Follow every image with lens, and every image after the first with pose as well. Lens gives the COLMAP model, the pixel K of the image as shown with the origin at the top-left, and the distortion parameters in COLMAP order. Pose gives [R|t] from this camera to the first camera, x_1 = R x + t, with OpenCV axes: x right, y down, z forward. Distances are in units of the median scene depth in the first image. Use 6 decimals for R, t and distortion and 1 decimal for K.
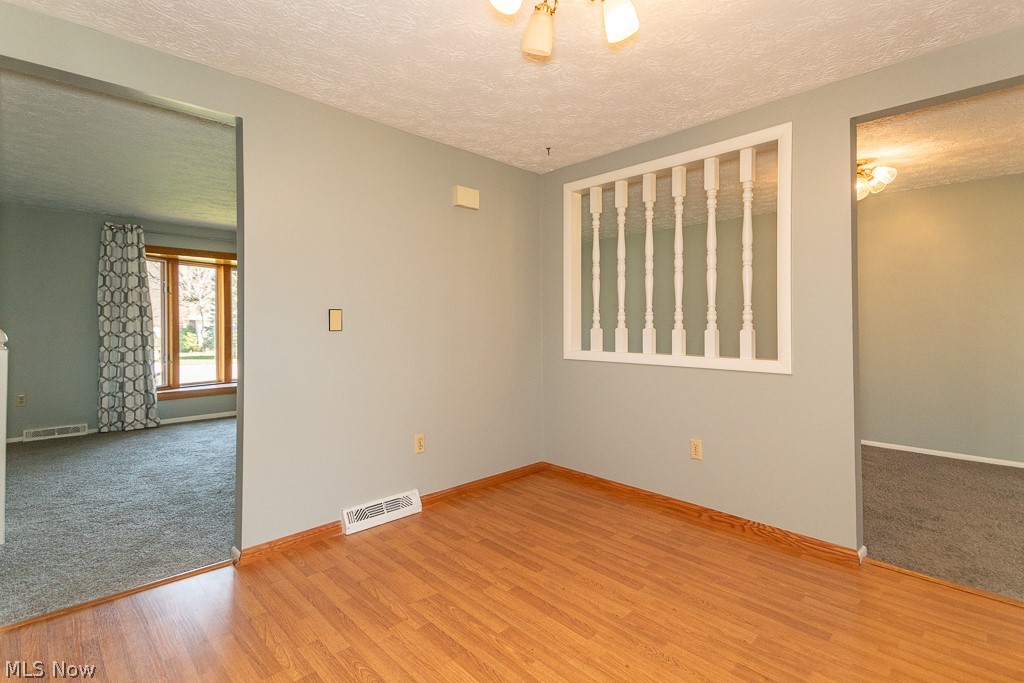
lens RADIAL K [[472.4, 0, 510.7], [0, 472.4, 328.4], [0, 0, 1]] dist [0.053526, -0.019514]
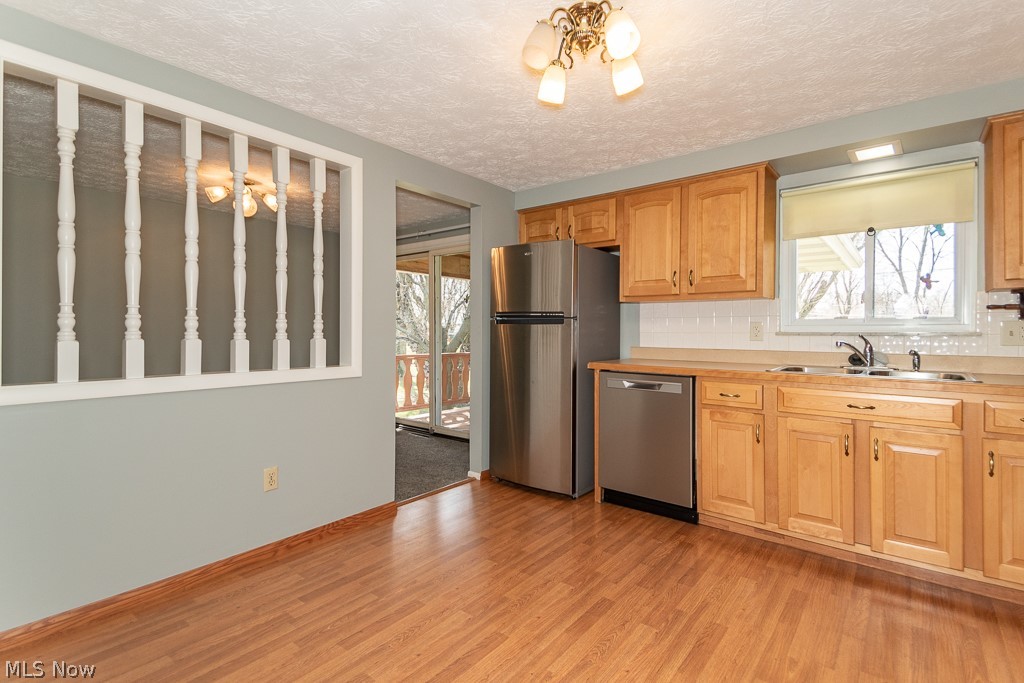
lens RADIAL K [[472.4, 0, 524.9], [0, 472.4, 334.2], [0, 0, 1]] dist [0.053526, -0.019514]
pose [[-0.123434, -0.005321, 0.992338, -0.556820], [0.000831, 0.999985, 0.005466, -0.012129], [-0.992352, 0.001500, -0.123428, 0.692897]]
